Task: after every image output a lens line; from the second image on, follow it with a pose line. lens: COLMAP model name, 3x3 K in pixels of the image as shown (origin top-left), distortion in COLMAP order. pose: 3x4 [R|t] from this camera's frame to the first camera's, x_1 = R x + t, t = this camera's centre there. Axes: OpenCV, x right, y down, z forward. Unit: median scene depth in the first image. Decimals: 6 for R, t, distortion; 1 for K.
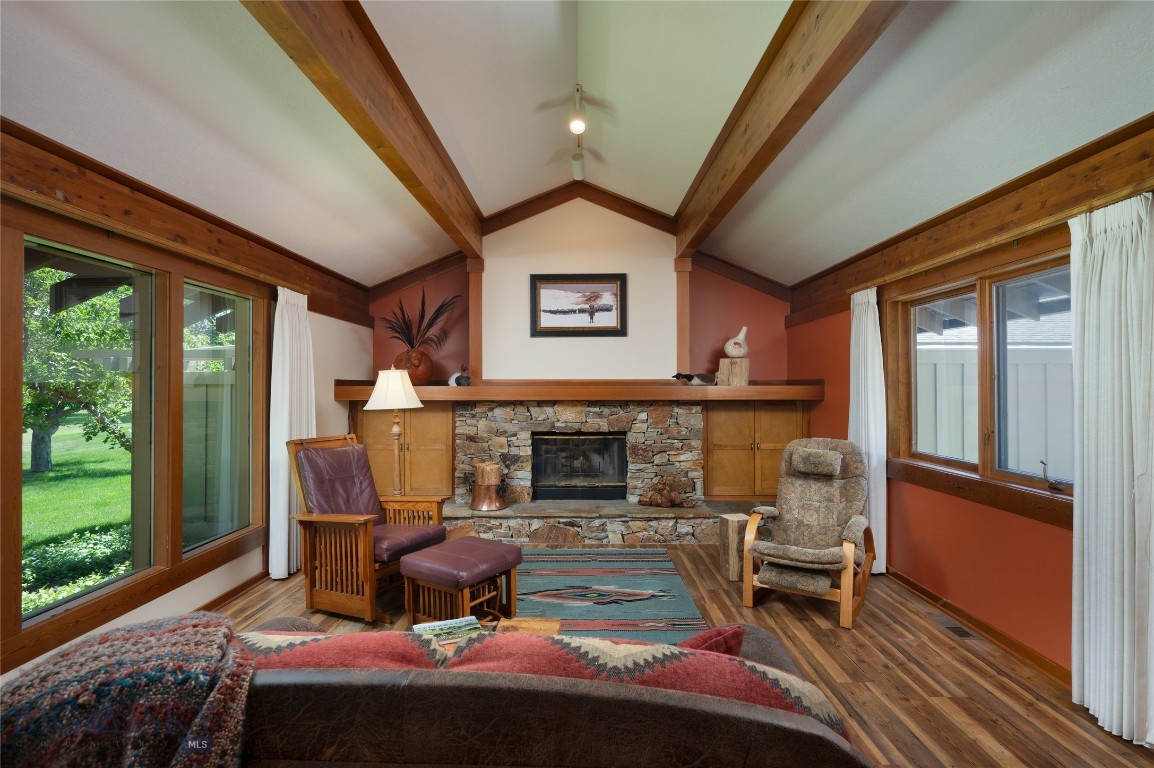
lens RADIAL K [[578.2, 0, 577.0], [0, 578.2, 384.0], [0, 0, 1]] dist [-0.003287, -0.000286]
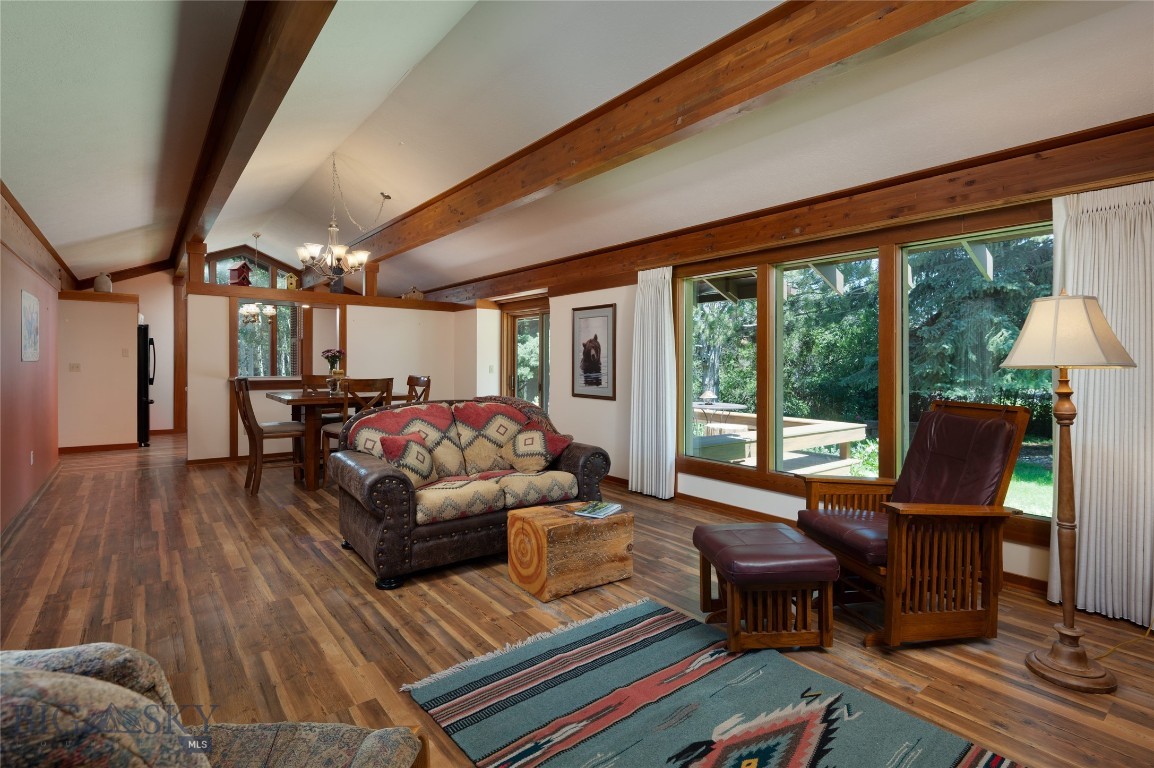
lens RADIAL K [[552.7, 0, 581.2], [0, 552.7, 367.9], [0, 0, 1]] dist [-0.000627, -0.000095]
pose [[-0.778592, -0.000450, -0.627530, 0.286498], [-0.002881, 0.999992, 0.002858, 0.033135], [0.627524, 0.004033, -0.778587, 0.878346]]
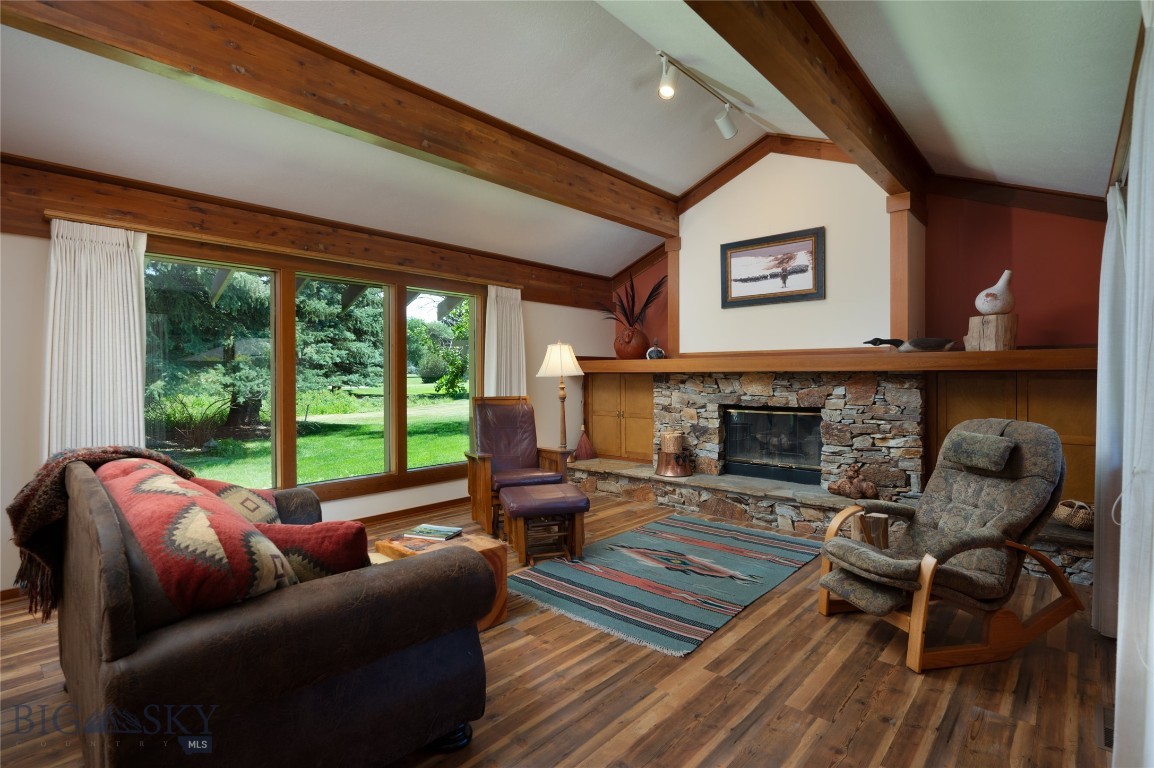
lens RADIAL K [[562.1, 0, 558.9], [0, 562.1, 381.4], [0, 0, 1]] dist [0.000064, 0.000253]
pose [[0.735037, 0.007843, -0.677982, 0.372819], [0.004627, 0.999852, 0.016582, 0.026246], [0.678011, -0.015326, 0.734892, 0.108029]]
